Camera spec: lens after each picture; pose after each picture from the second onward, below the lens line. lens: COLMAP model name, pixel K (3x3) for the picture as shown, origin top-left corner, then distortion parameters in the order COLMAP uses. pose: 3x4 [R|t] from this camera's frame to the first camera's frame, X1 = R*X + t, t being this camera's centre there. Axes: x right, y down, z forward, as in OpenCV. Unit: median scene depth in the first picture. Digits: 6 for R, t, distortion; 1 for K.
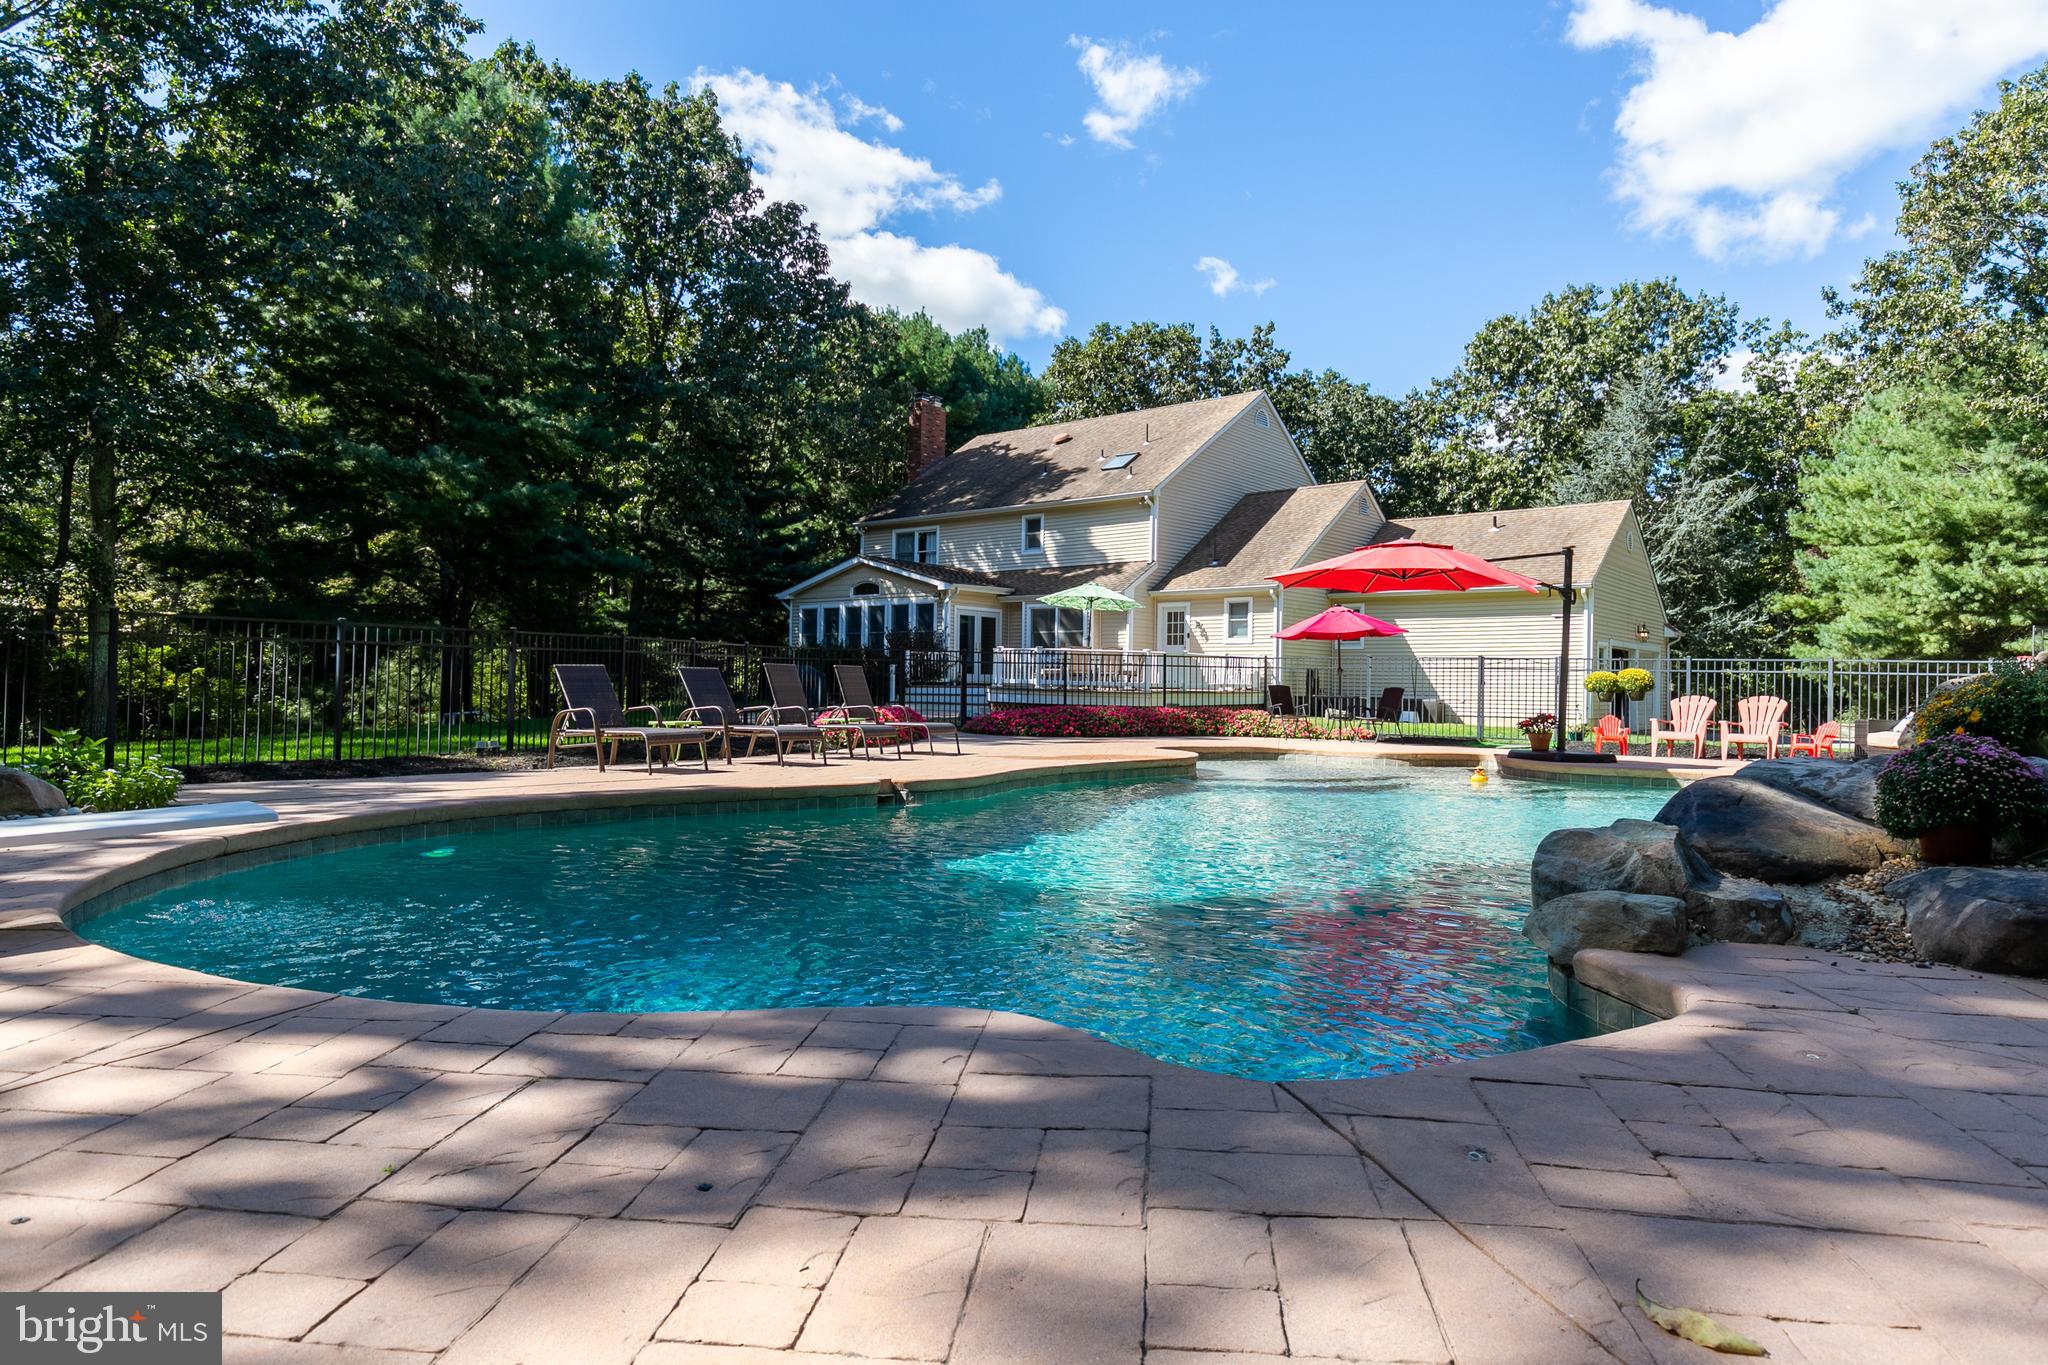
lens RADIAL K [[1227.3, 0, 1024.0], [0, 1227.3, 682.5], [0, 0, 1]] dist [-0.001057, -0.000209]
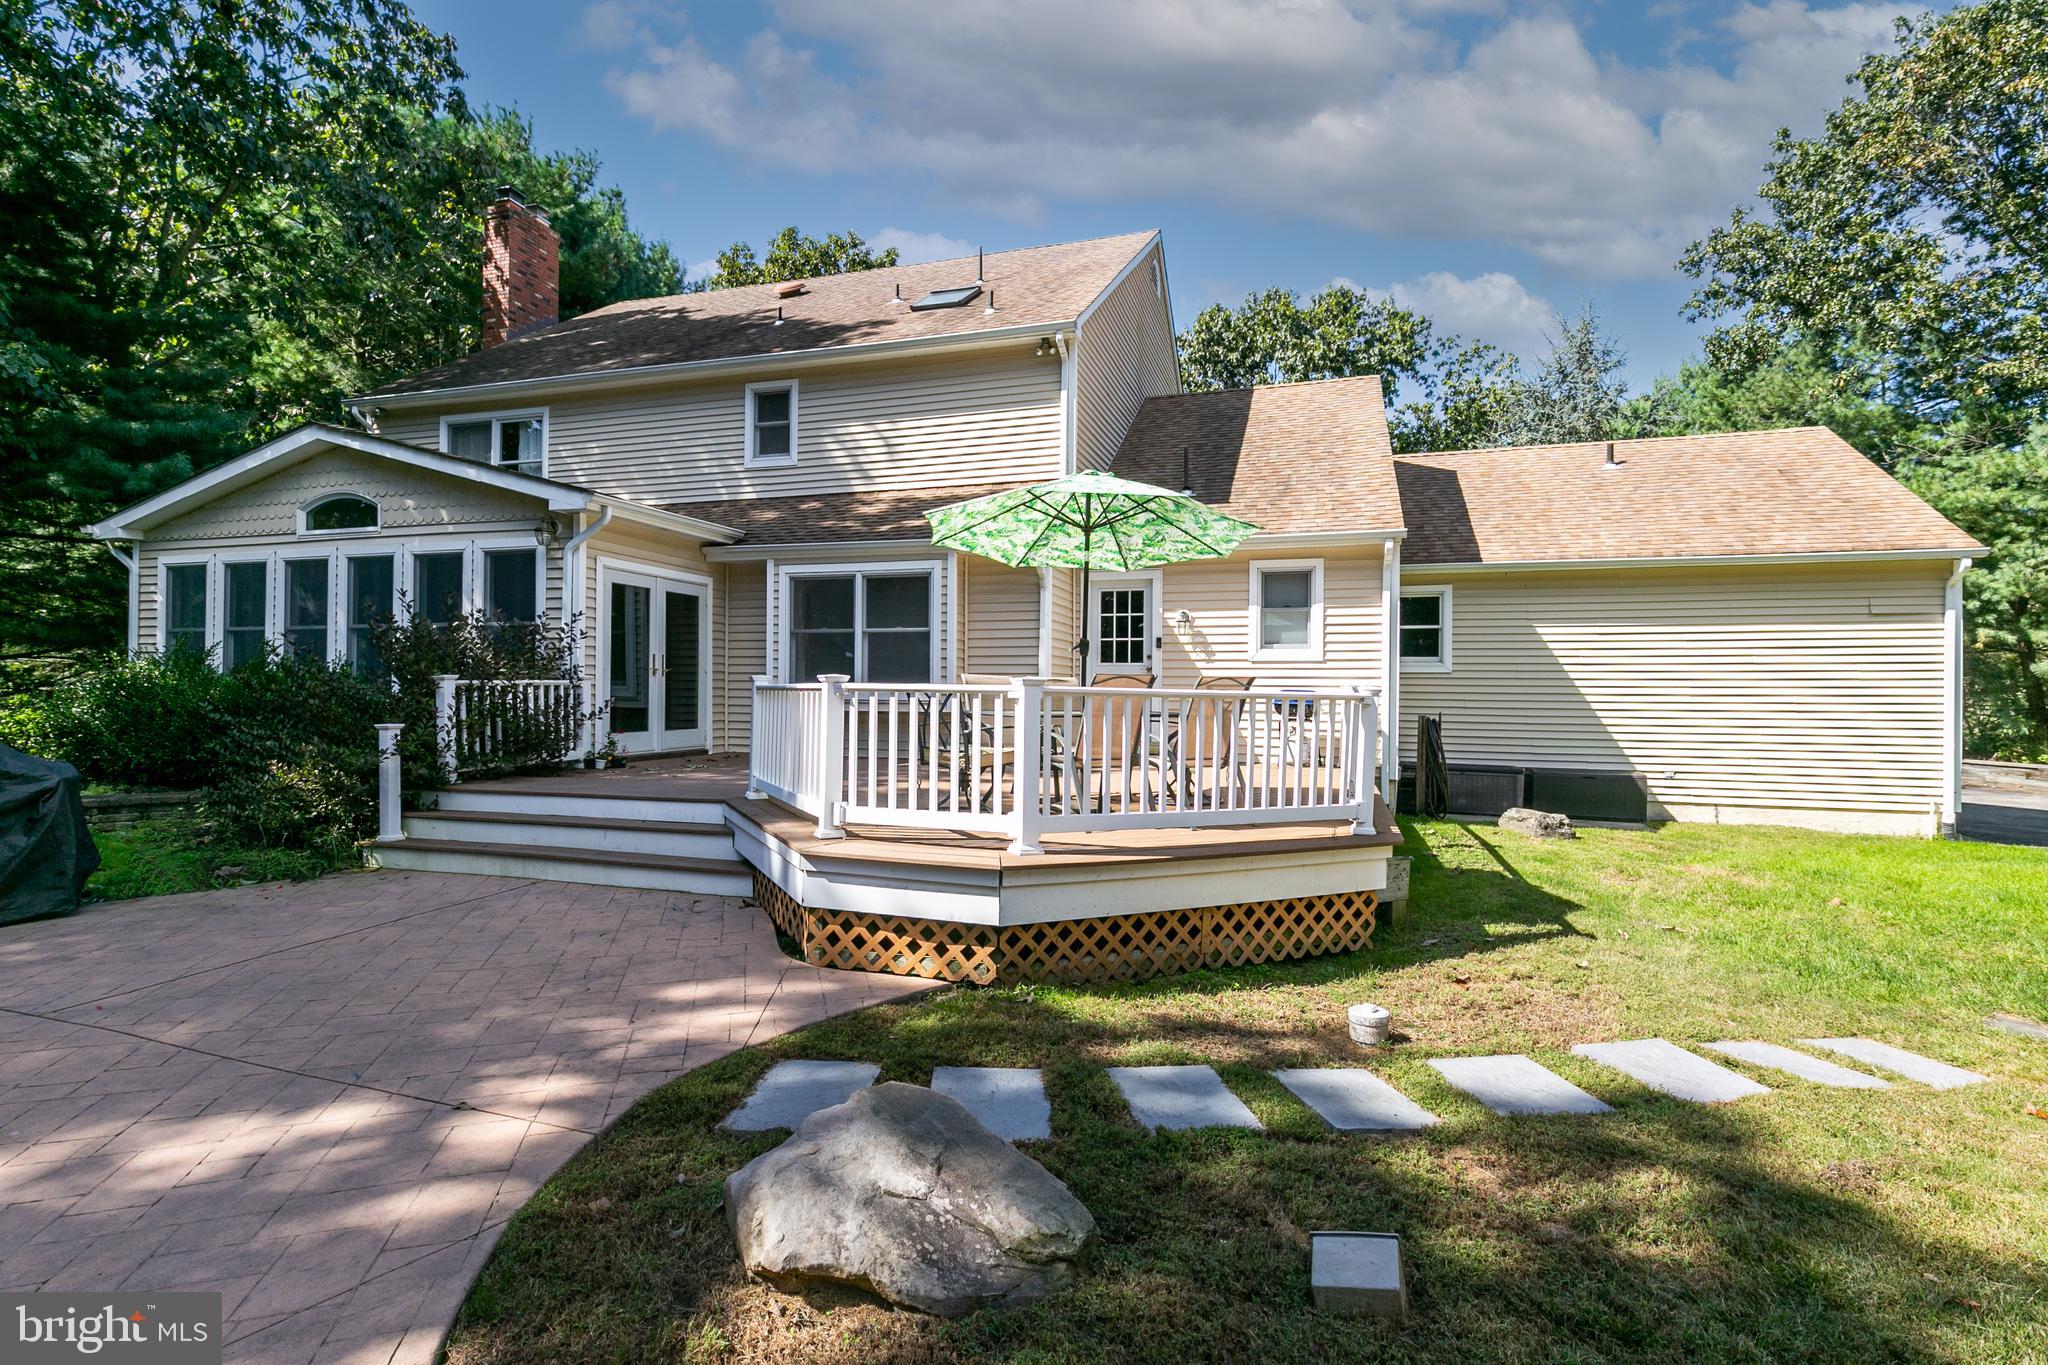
lens RADIAL K [[956.0, 0, 1024.0], [0, 956.0, 682.5], [0, 0, 1]] dist [0.000117, 0.000042]
pose [[0.923087, -0.004226, 0.384568, -0.047742], [0.003896, 0.999991, 0.001638, -0.023349], [-0.384572, -0.000014, 0.923095, 0.662252]]
